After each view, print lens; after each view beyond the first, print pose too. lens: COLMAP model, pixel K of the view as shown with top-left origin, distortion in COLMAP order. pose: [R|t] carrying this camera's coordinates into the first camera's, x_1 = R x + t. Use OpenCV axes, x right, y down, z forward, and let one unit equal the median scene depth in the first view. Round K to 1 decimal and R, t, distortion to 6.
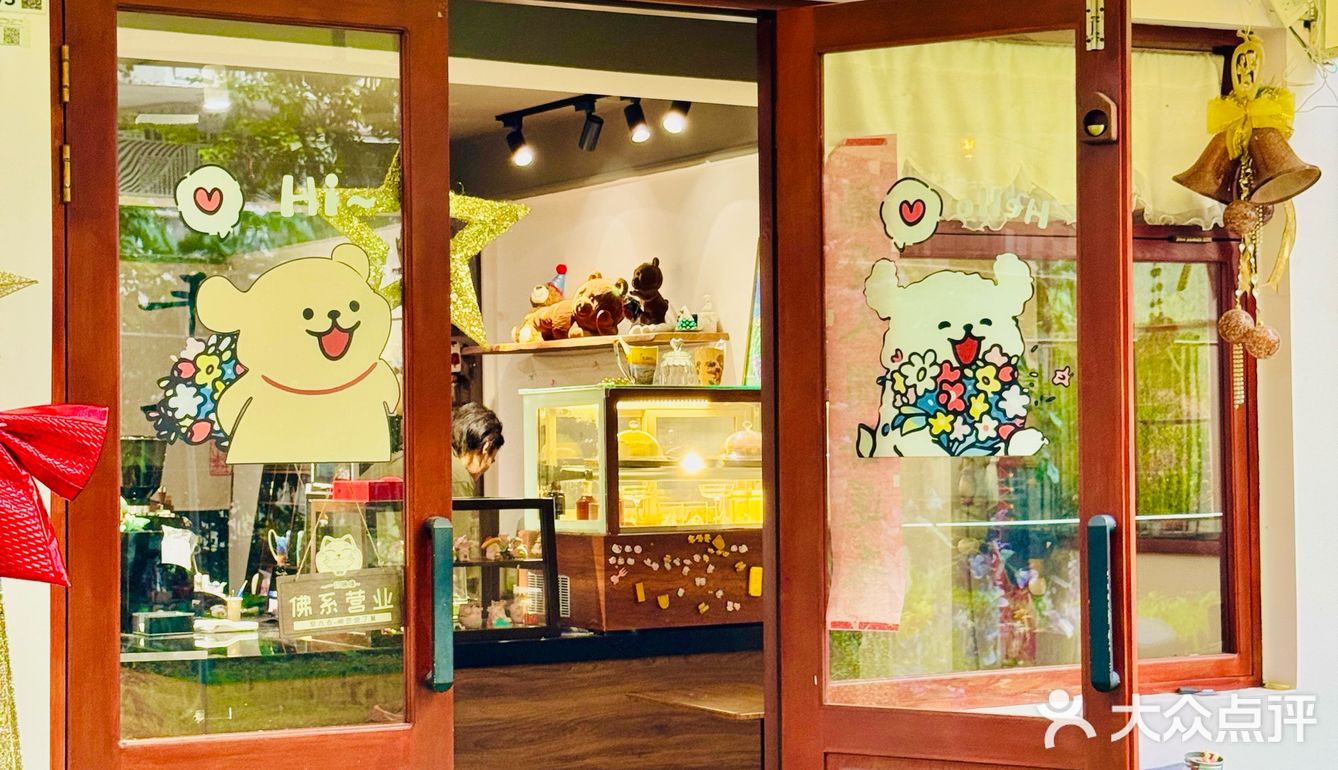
lens RADIAL K [[2539.3, 0, 669.0], [0, 2539.3, 385.0], [0, 0, 1]] dist [-0.043751, -0.033287]
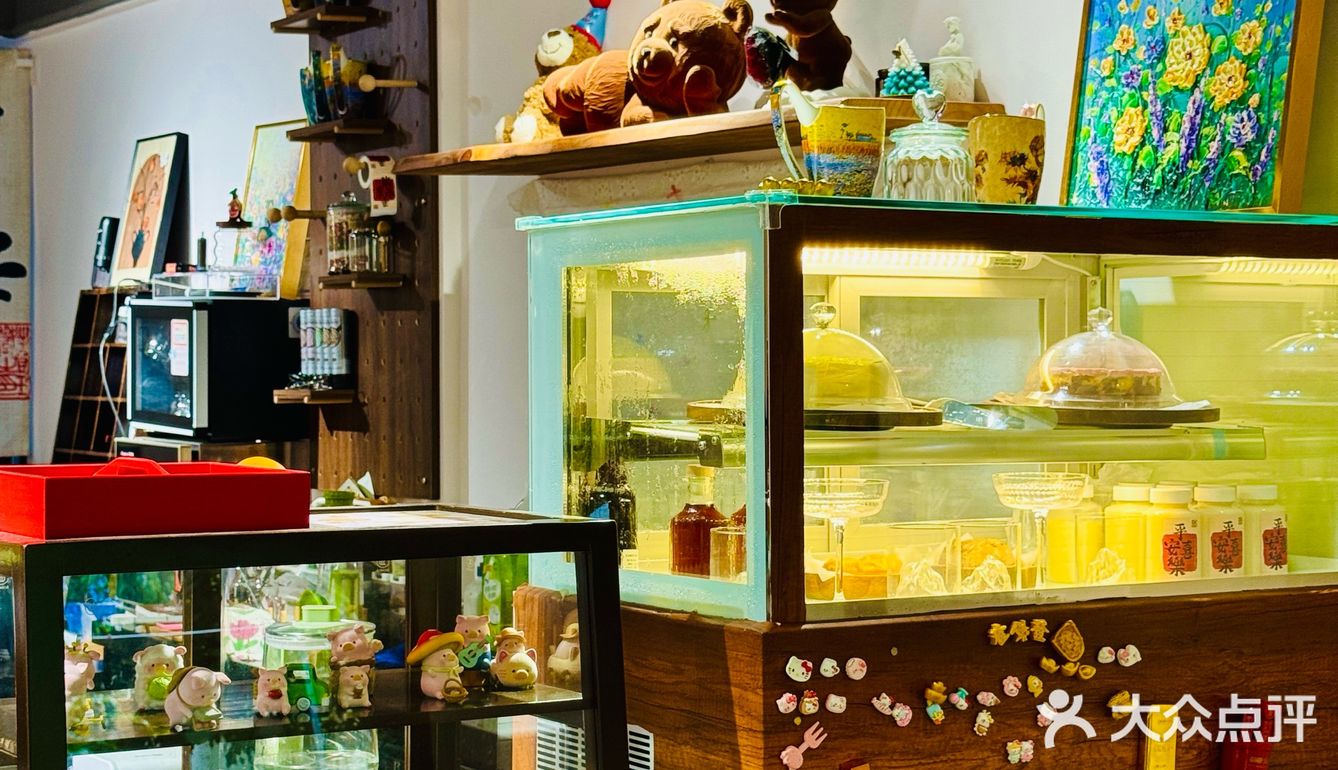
lens RADIAL K [[2539.3, 0, 669.0], [0, 2539.3, 385.0], [0, 0, 1]] dist [-0.043751, -0.033287]
pose [[0.999918, 0.010032, 0.007989, -0.040296], [-0.010323, 0.999254, 0.037206, 0.012828], [-0.007609, -0.037285, 0.999276, 0.639288]]
